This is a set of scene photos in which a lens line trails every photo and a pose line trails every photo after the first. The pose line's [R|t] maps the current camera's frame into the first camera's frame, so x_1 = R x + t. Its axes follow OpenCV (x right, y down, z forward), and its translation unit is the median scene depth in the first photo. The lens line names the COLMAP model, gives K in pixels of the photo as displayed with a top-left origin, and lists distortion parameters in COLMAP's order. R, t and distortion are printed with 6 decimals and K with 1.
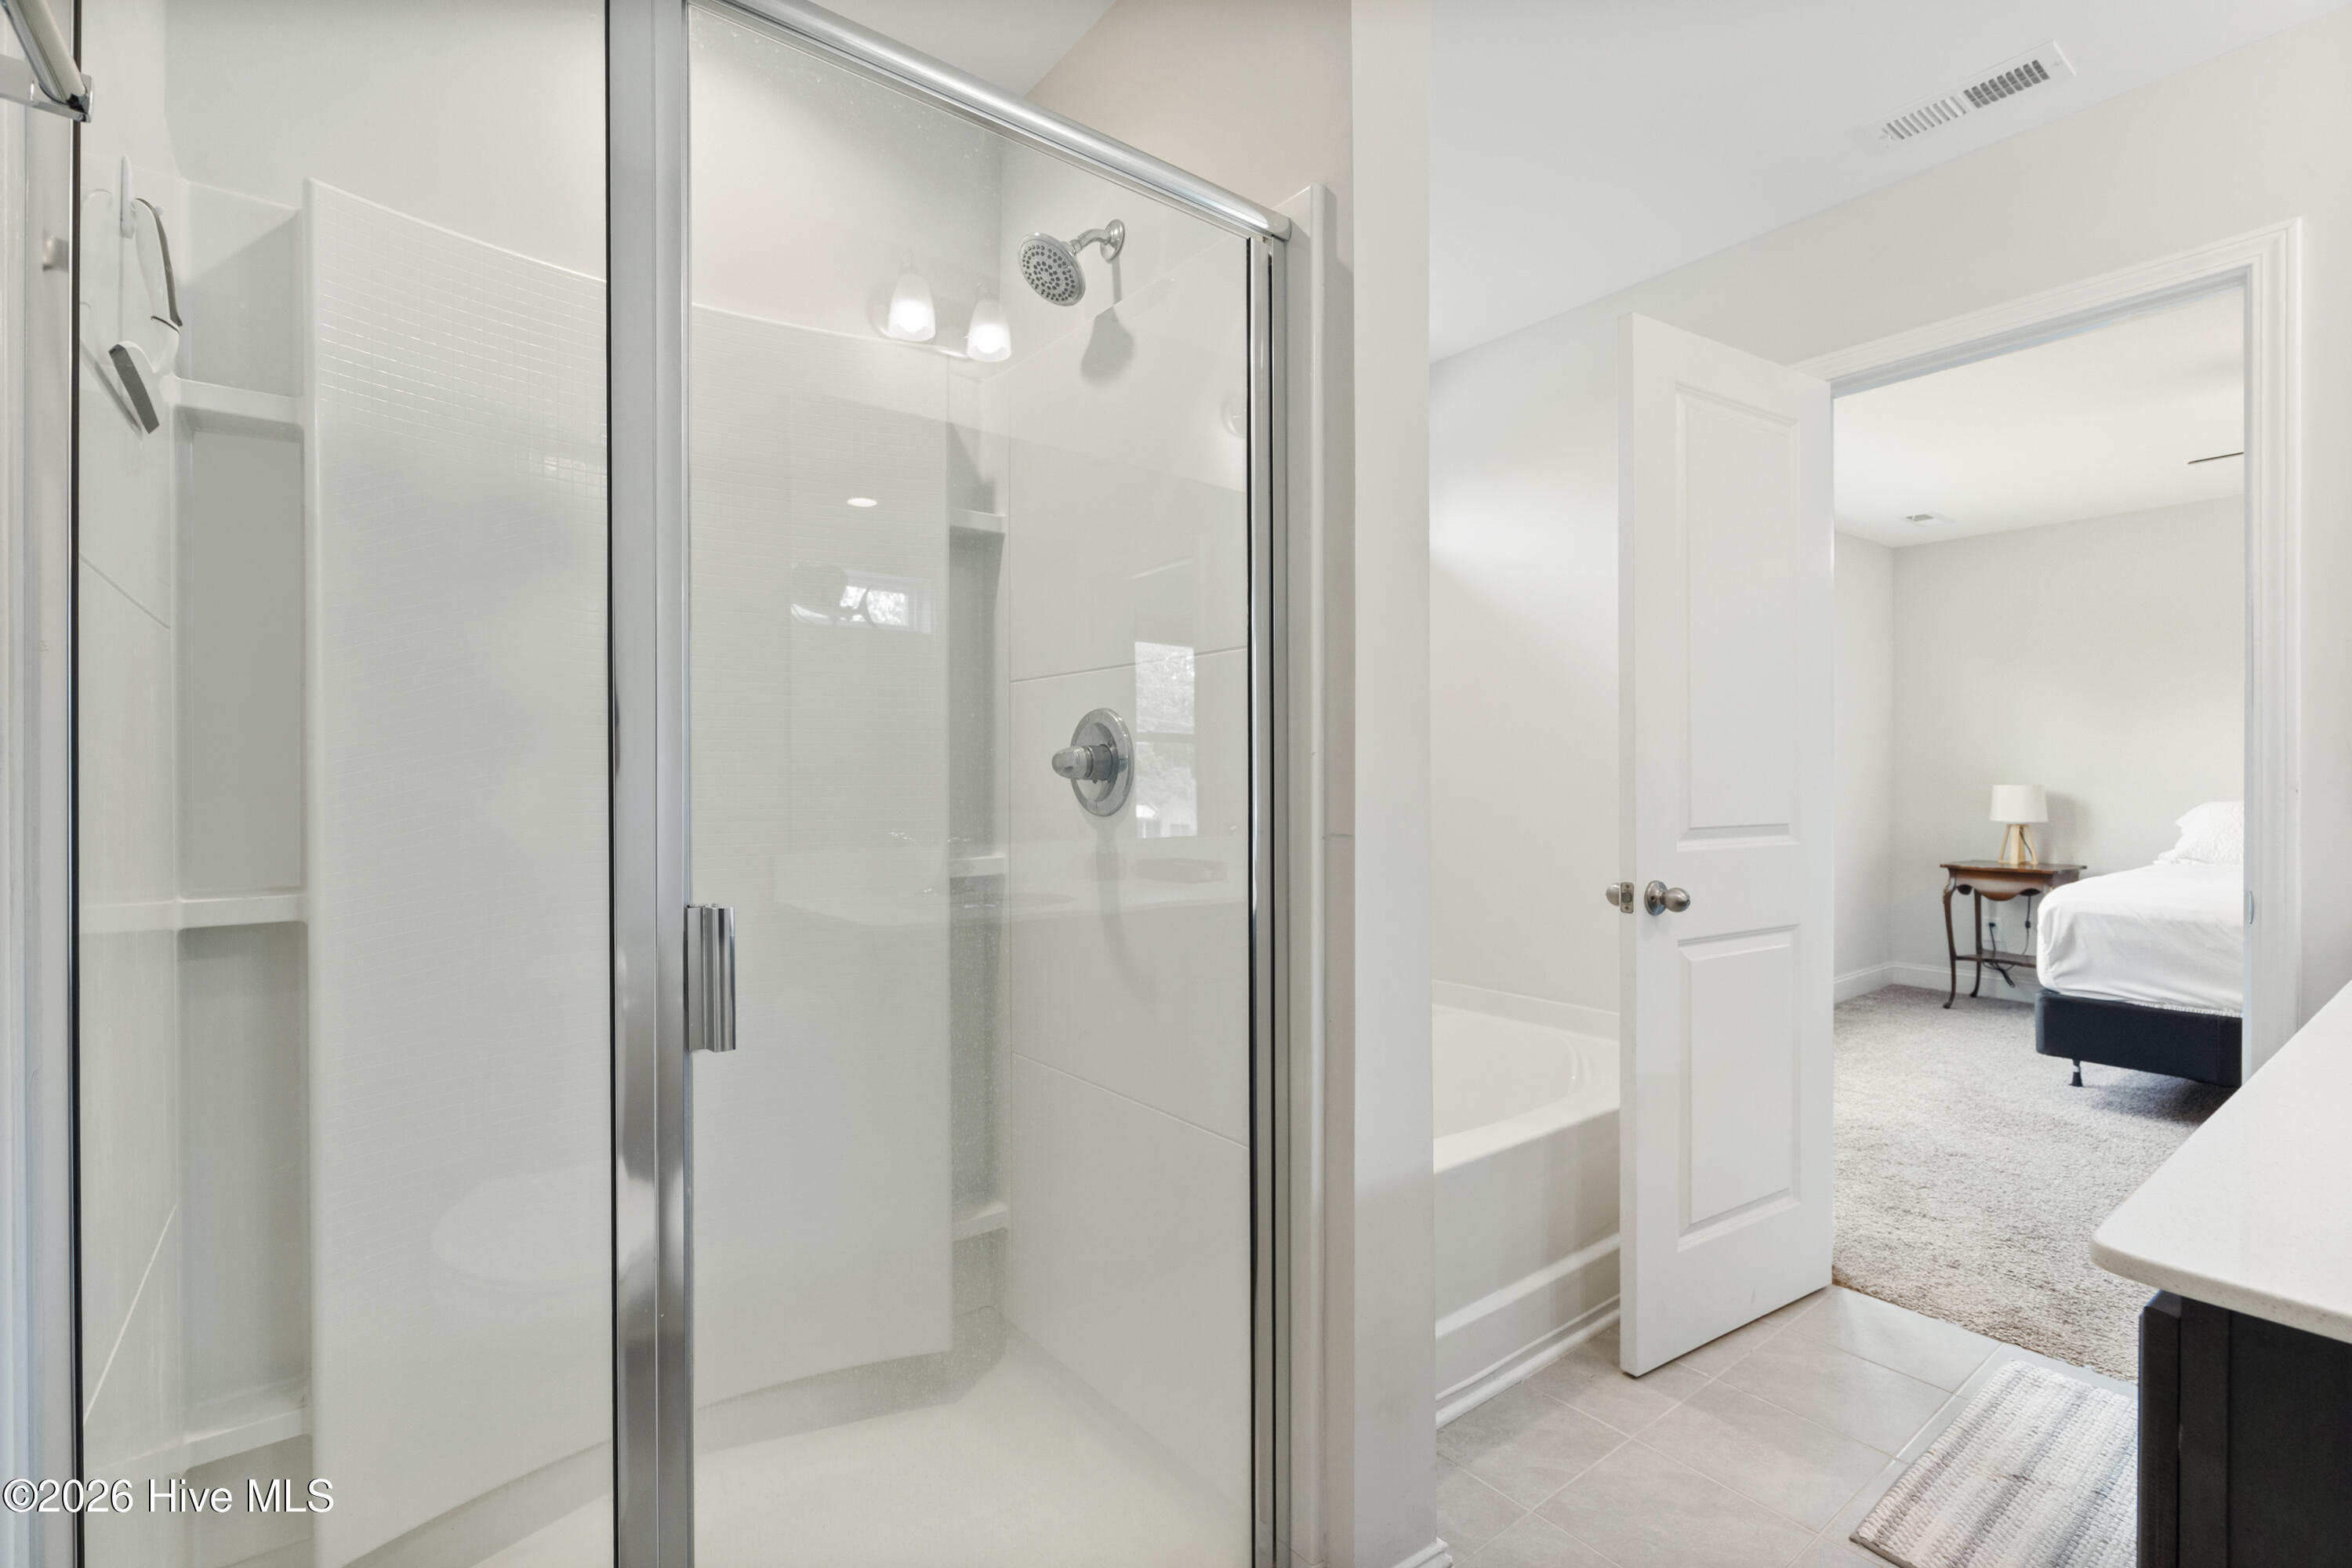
lens RADIAL K [[1071.3, 0, 1176.2], [0, 1071.3, 783.8], [0, 0, 1]] dist [-0.003197, -0.000572]
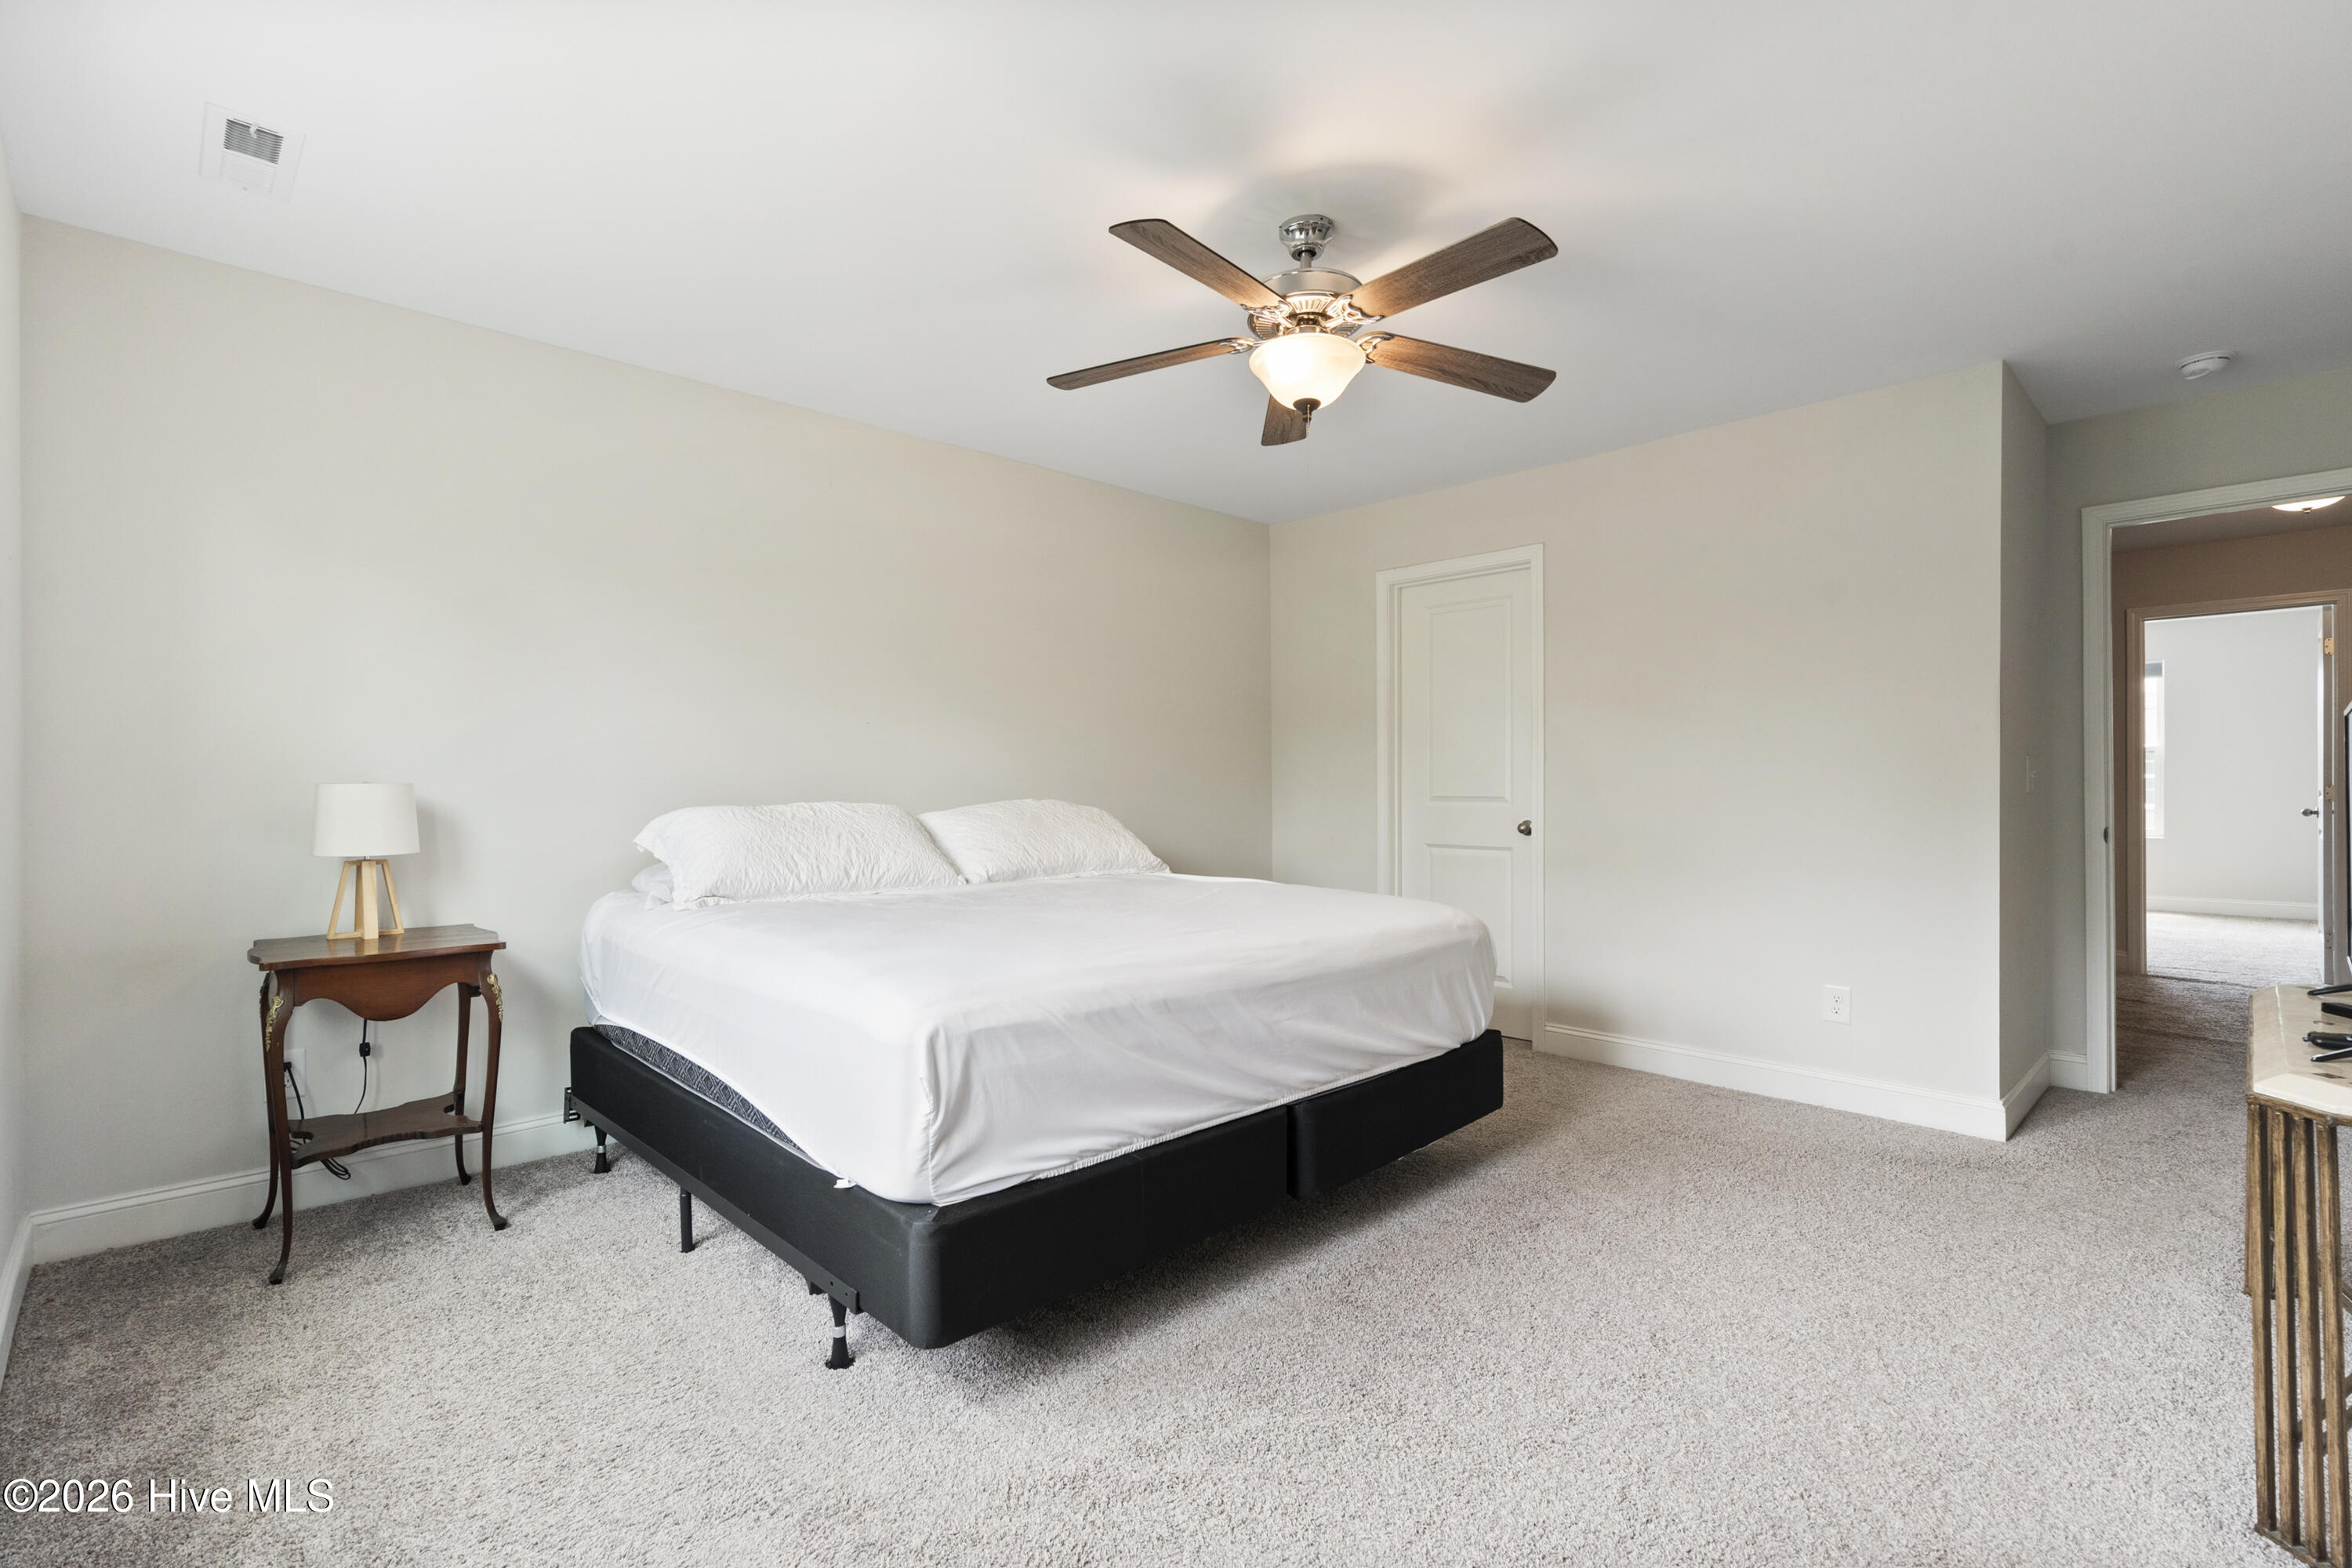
lens RADIAL K [[1071.3, 0, 1178.9], [0, 1071.3, 785.7], [0, 0, 1]] dist [-0.003197, -0.000572]
pose [[-0.107100, 0.000104, 0.994248, 0.340529], [0.004979, 0.999988, 0.000432, 0.006565], [-0.994236, 0.004997, -0.107099, 0.959141]]
